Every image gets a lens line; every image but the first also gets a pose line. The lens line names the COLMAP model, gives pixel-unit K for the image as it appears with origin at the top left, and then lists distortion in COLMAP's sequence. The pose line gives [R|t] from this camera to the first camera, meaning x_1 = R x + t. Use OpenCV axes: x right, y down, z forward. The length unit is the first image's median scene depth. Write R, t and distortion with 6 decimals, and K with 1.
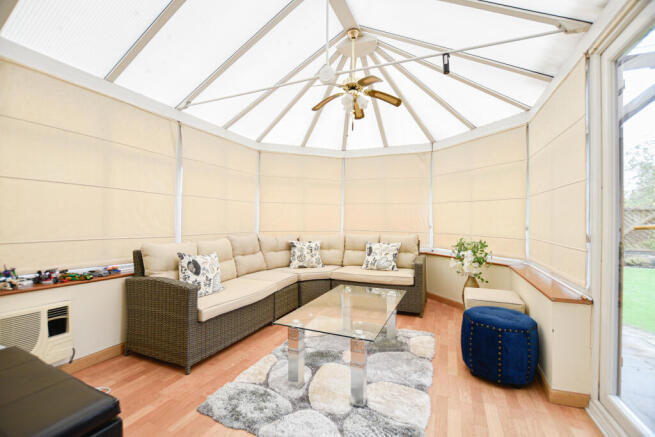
lens RADIAL K [[289.4, 0, 323.5], [0, 289.4, 218.5], [0, 0, 1]] dist [-0.018876, 0.000856]
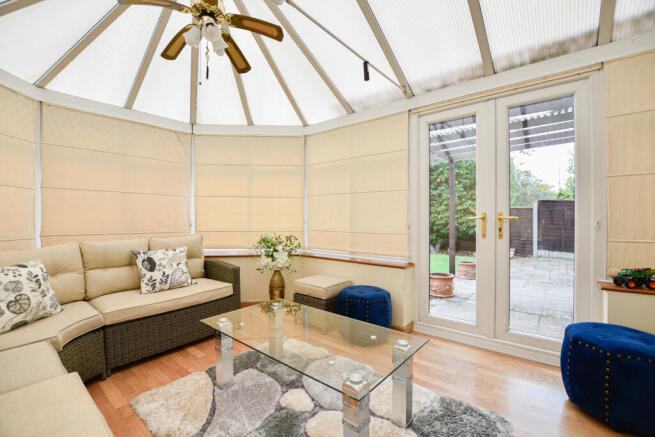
lens RADIAL K [[289.4, 0, 324.8], [0, 289.4, 219.2], [0, 0, 1]] dist [-0.018876, 0.000856]
pose [[0.288497, -0.011533, 0.957411, -0.356773], [0.002618, 0.999933, 0.011256, 0.005985], [-0.957477, -0.000741, 0.288507, 0.451583]]
